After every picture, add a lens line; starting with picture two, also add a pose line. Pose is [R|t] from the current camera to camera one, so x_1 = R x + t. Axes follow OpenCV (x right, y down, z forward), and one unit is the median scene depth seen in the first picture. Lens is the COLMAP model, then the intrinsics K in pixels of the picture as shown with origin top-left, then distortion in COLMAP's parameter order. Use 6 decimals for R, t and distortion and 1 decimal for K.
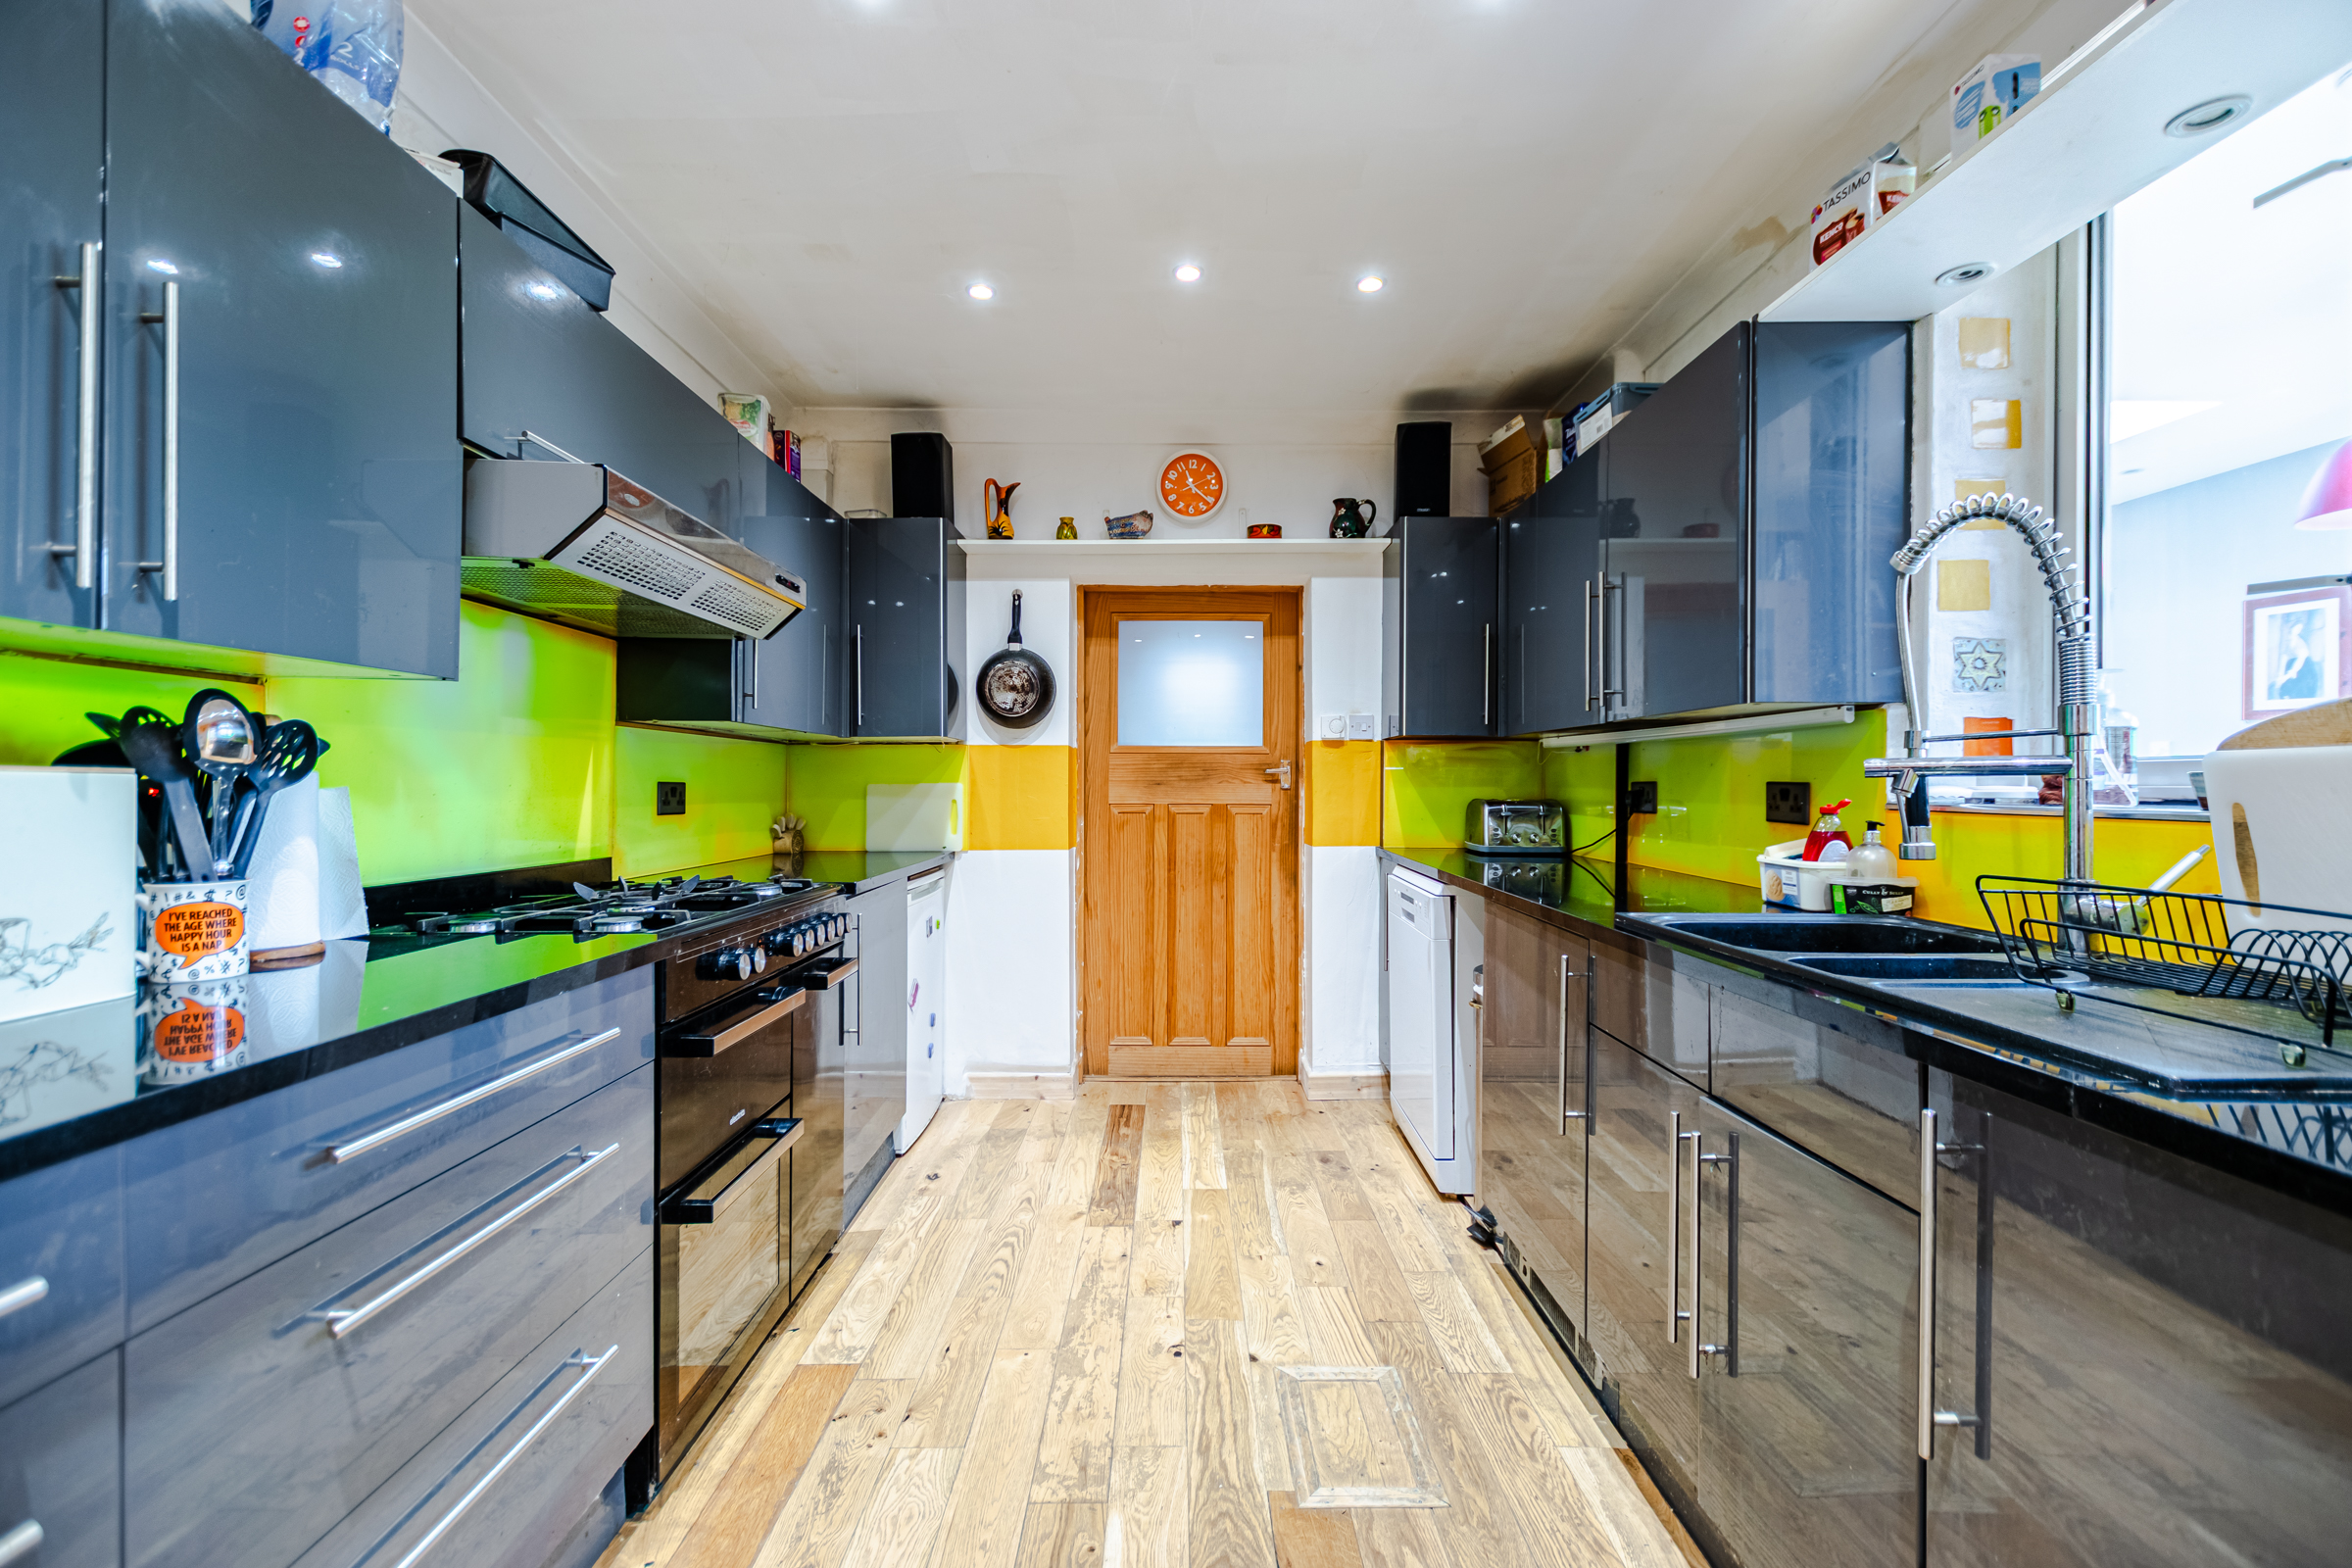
lens RADIAL K [[1014.9, 0, 1179.8], [0, 1014.9, 786.1], [0, 0, 1]] dist [-0.001923, -0.000310]
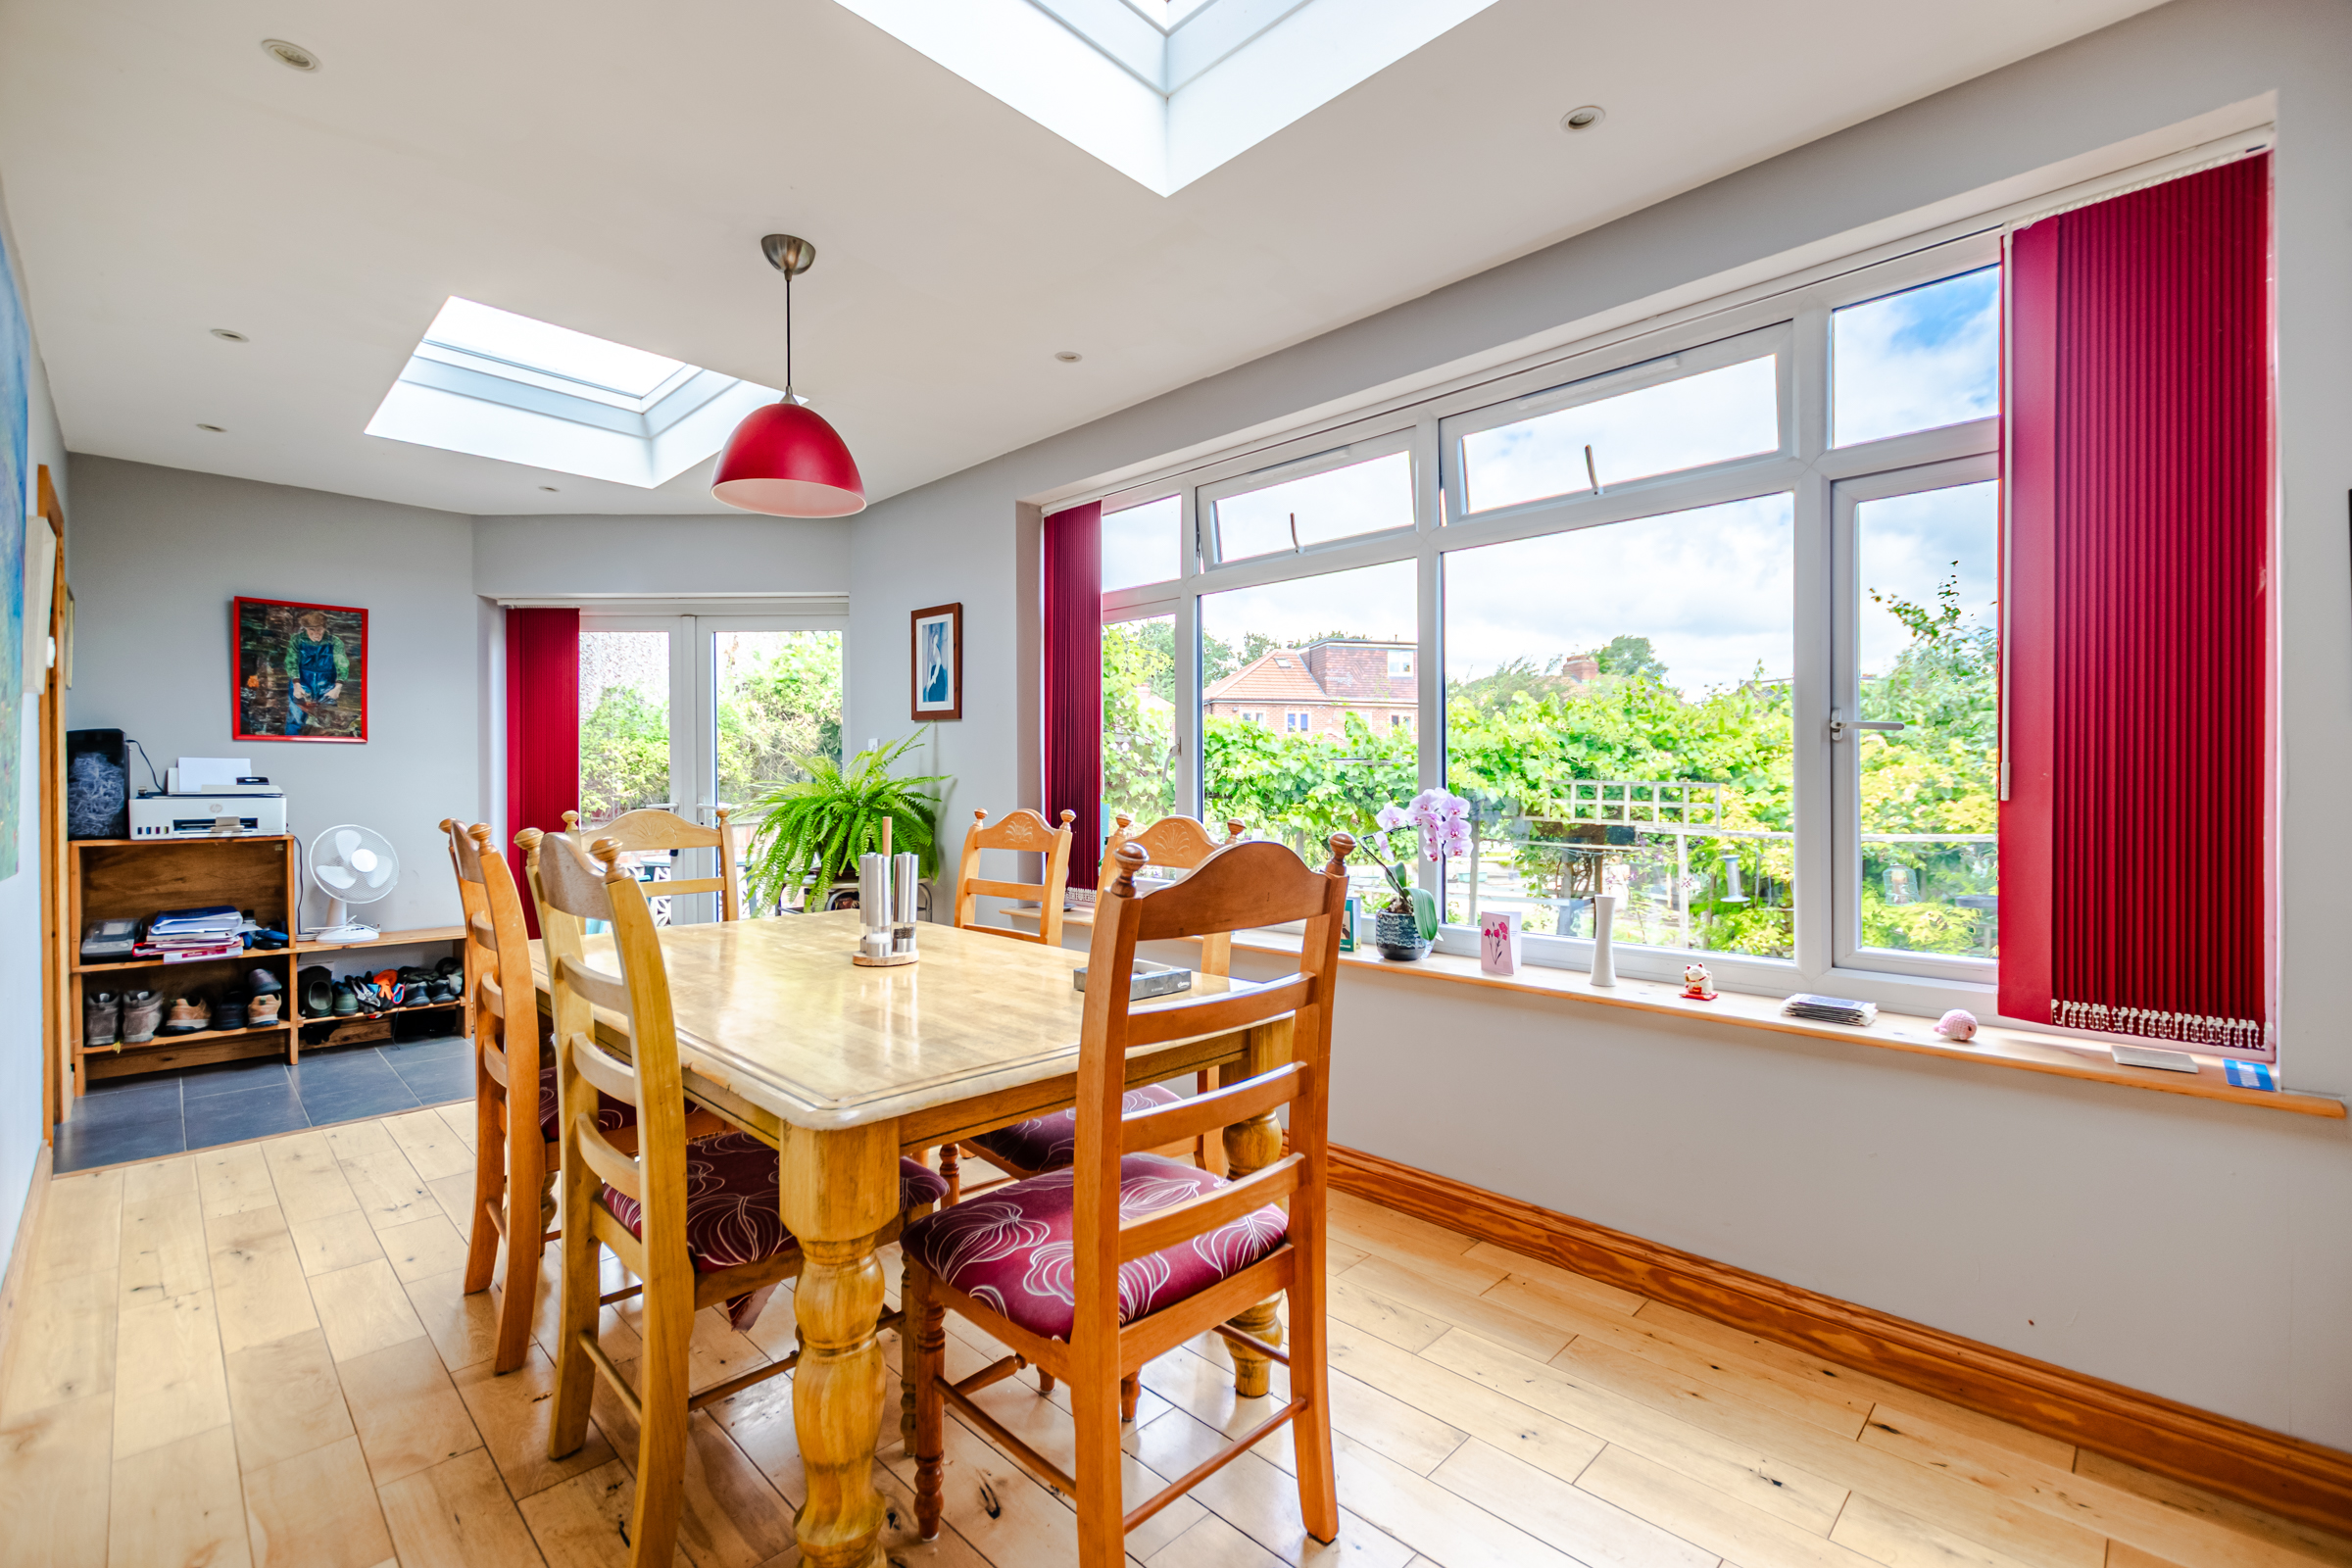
lens RADIAL K [[1014.9, 0, 1186.2], [0, 1014.9, 782.2], [0, 0, 1]] dist [-0.001923, -0.000310]
pose [[0.706312, -0.004692, 0.707885, 0.503479], [0.007105, 0.999975, -0.000461, 0.004672], [-0.707865, 0.005356, 0.706328, 0.016522]]
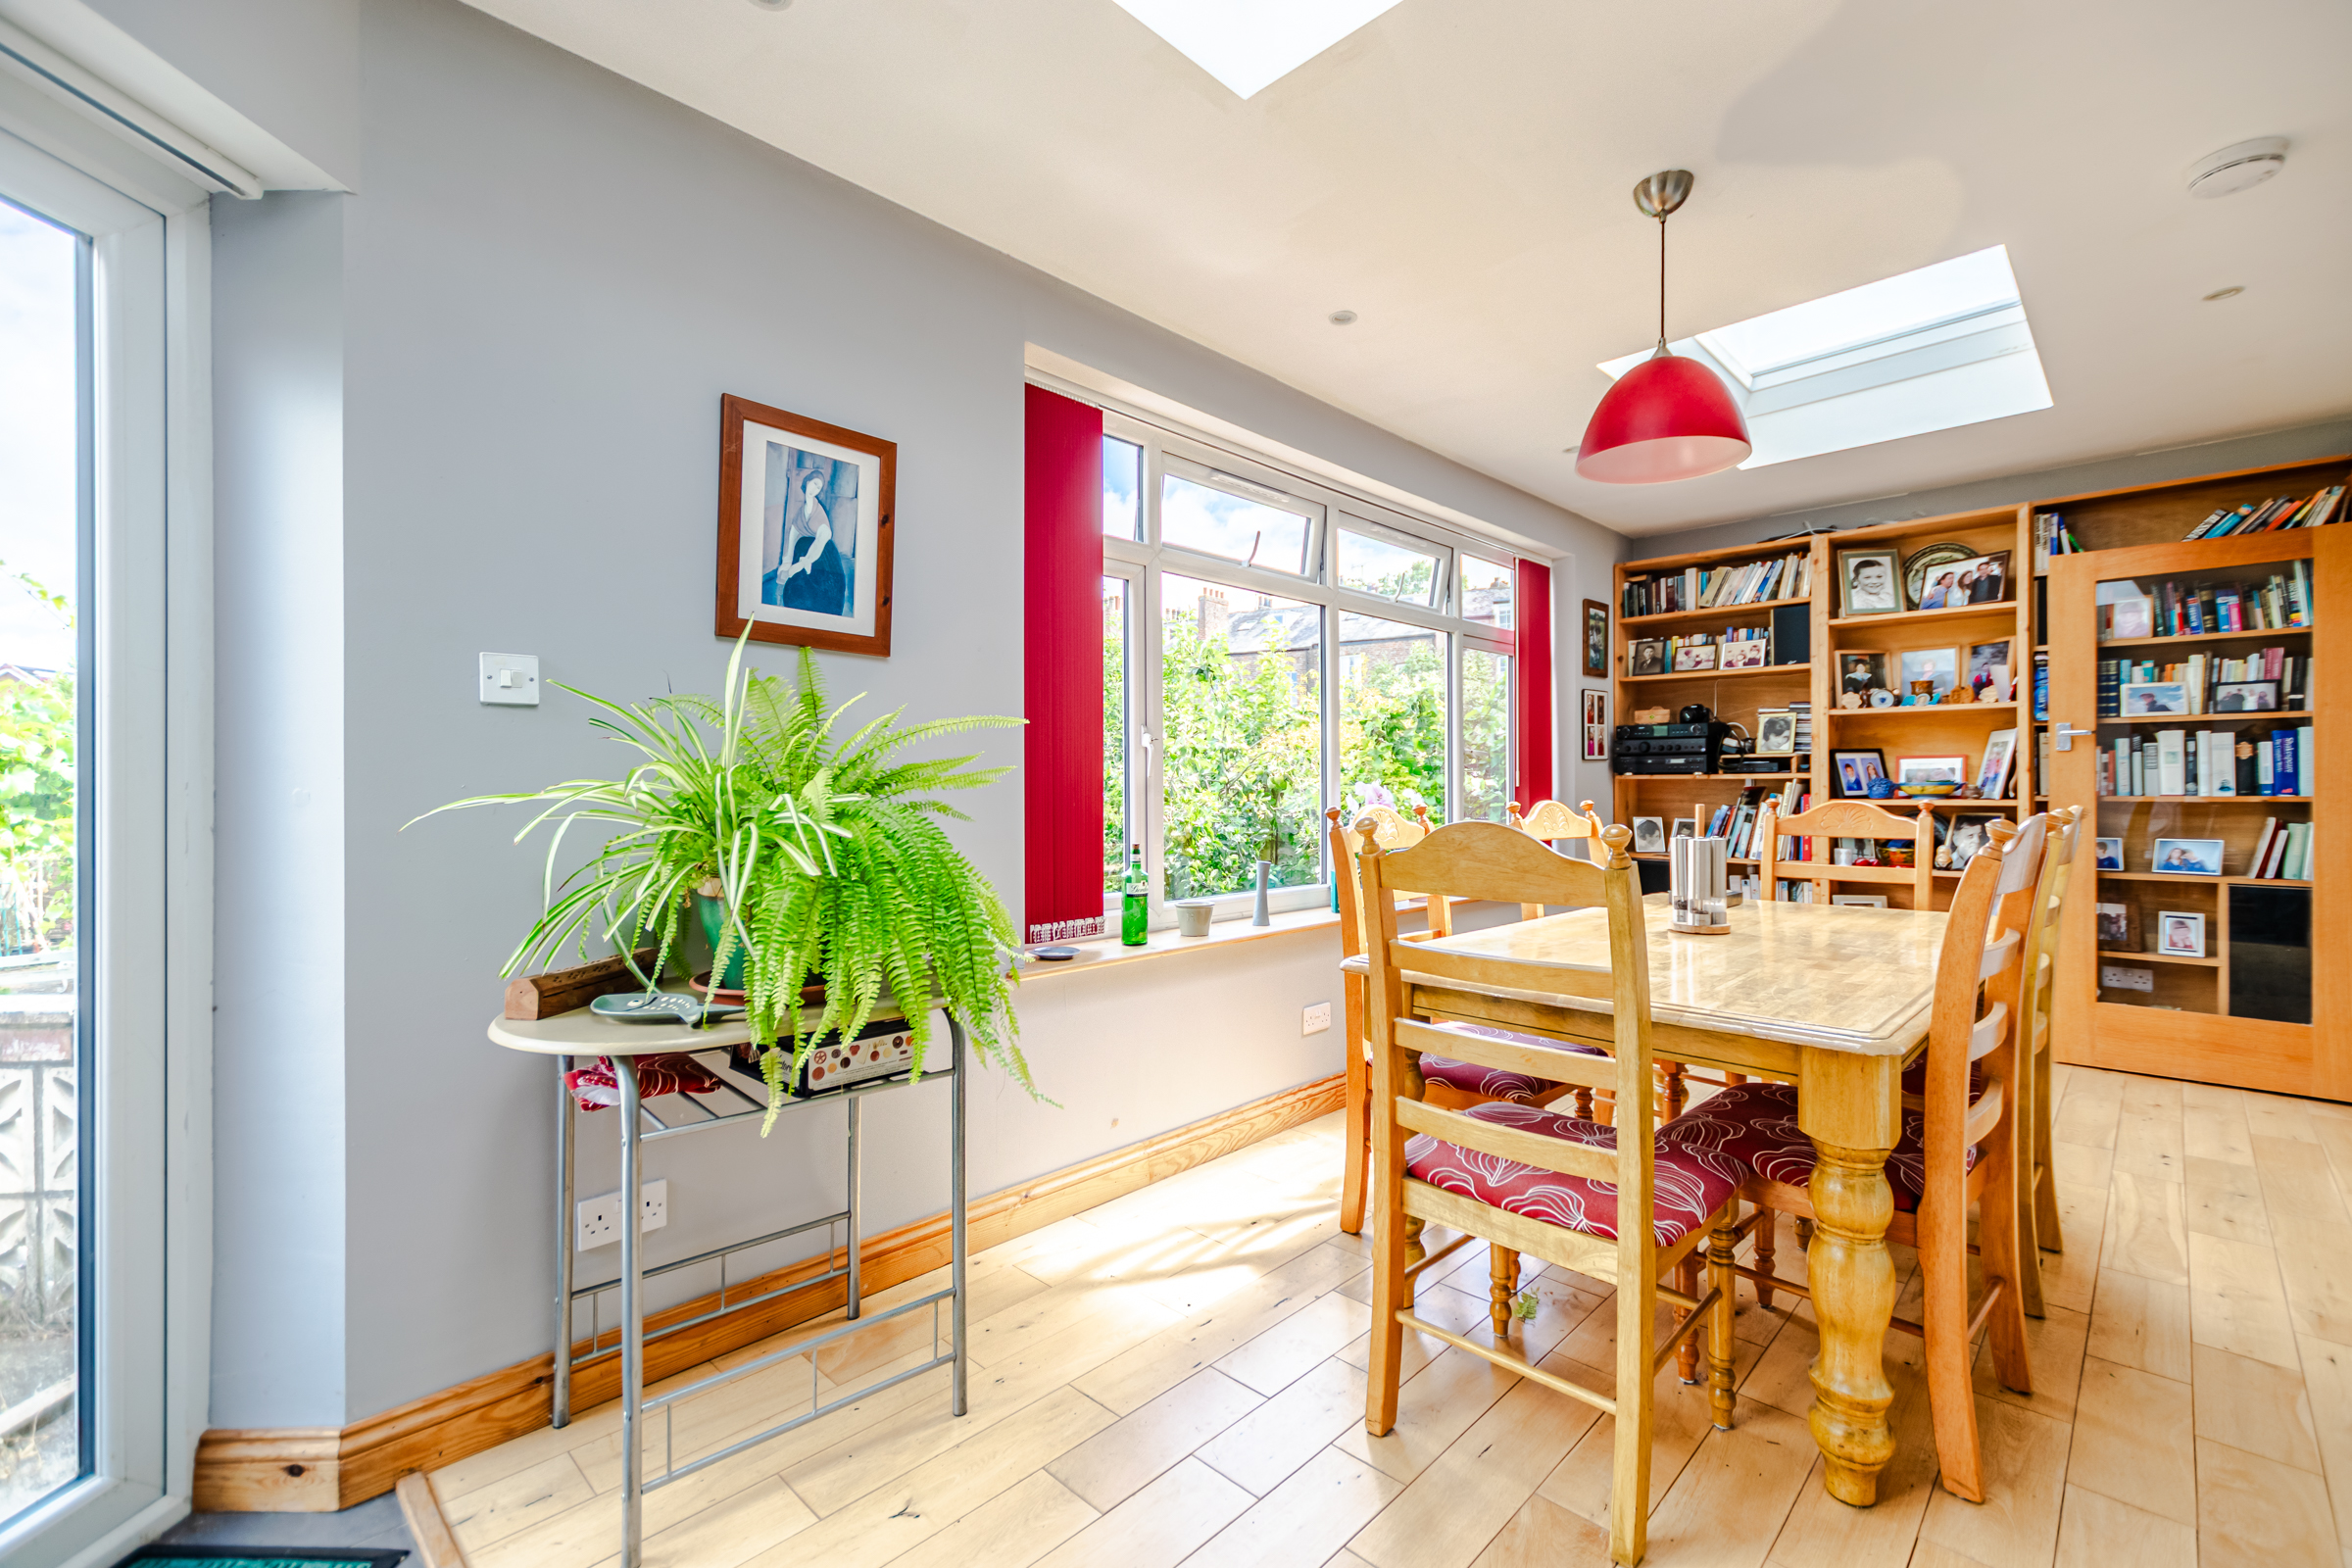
lens RADIAL K [[1014.9, 0, 1181.2], [0, 1014.9, 787.5], [0, 0, 1]] dist [-0.001923, -0.000310]
pose [[-0.705640, -0.006152, 0.708544, 0.562657], [-0.001014, 0.999970, 0.007672, 0.005522], [-0.708570, 0.004695, -0.705625, 1.241493]]
